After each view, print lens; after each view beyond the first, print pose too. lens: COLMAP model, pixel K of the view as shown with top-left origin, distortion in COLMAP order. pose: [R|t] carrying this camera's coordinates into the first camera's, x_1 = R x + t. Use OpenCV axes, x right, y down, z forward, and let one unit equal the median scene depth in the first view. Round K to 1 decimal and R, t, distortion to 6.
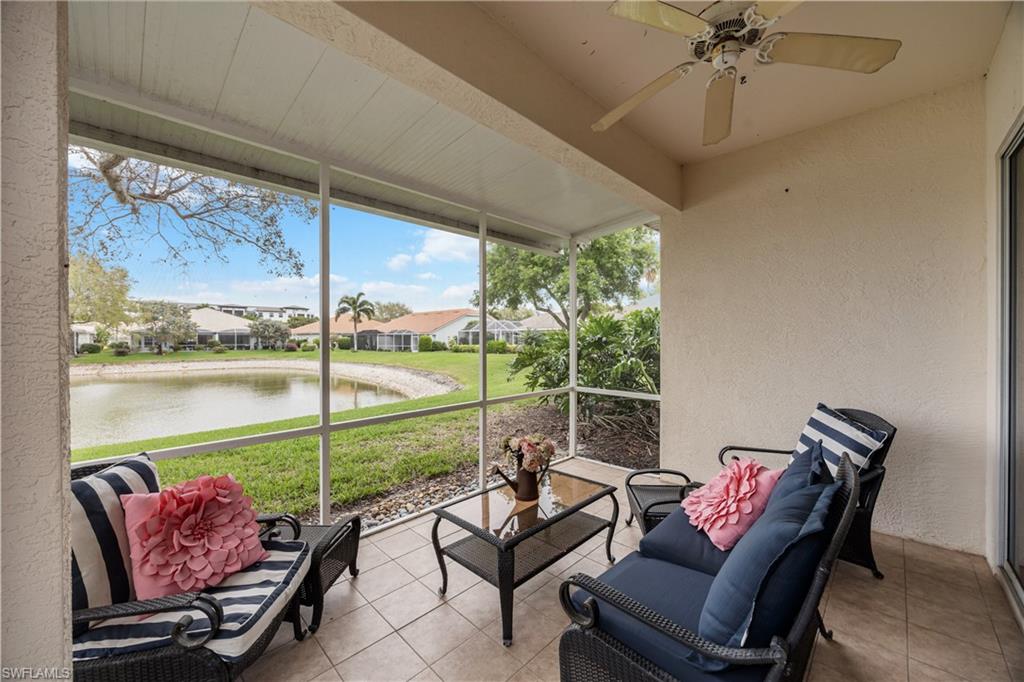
lens RADIAL K [[389.4, 0, 511.0], [0, 389.4, 341.1], [0, 0, 1]] dist [-0.003301, 0.000294]
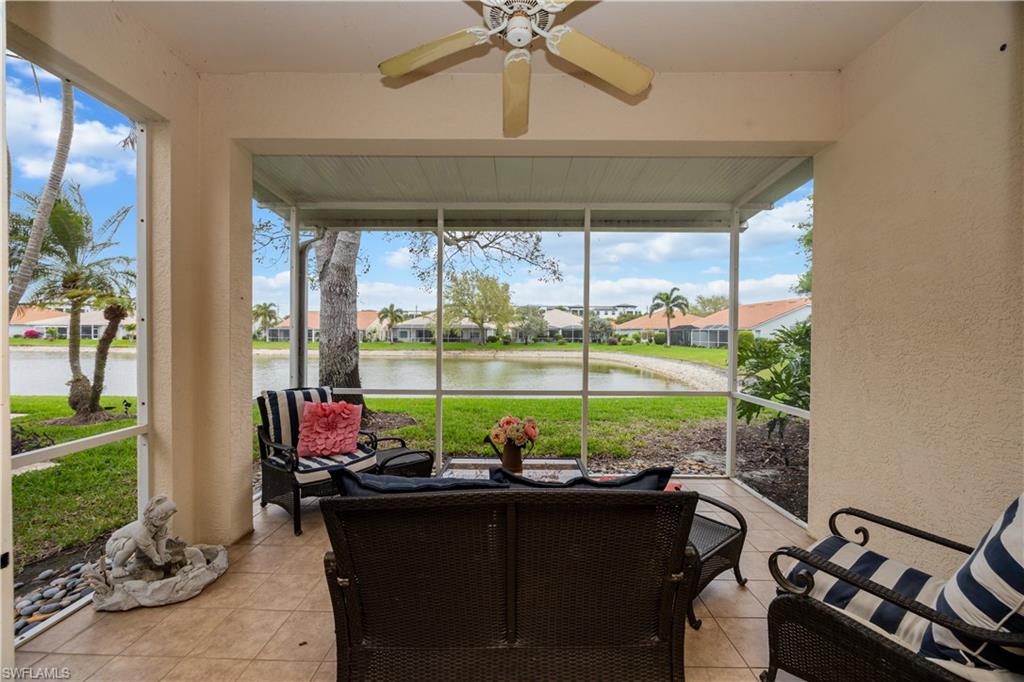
lens RADIAL K [[389.4, 0, 510.0], [0, 389.4, 338.6], [0, 0, 1]] dist [-0.003301, 0.000294]
pose [[0.690848, 0.016265, -0.722817, 0.044619], [-0.012869, 0.999865, 0.010199, 0.000516], [0.722885, 0.002256, 0.690965, 0.011236]]
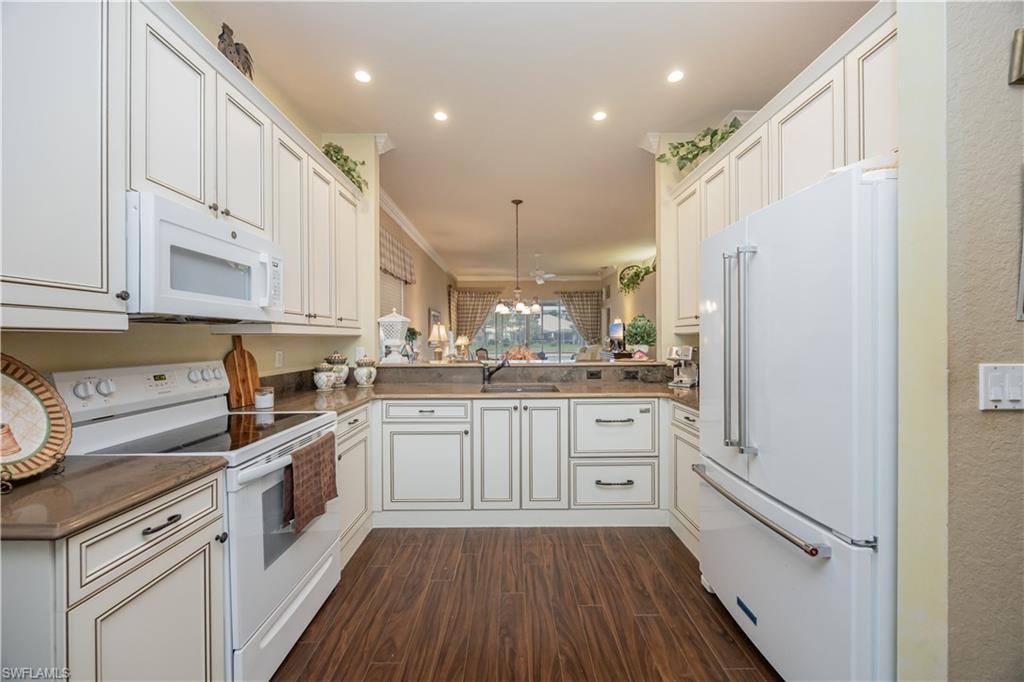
lens RADIAL K [[389.4, 0, 507.1], [0, 389.4, 339.4], [0, 0, 1]] dist [-0.003301, 0.000294]
pose [[0.697919, 0.004065, -0.716165, 0.169789], [-0.000498, 0.999986, 0.005191, -0.000878], [0.716177, -0.003266, 0.697911, -0.138298]]
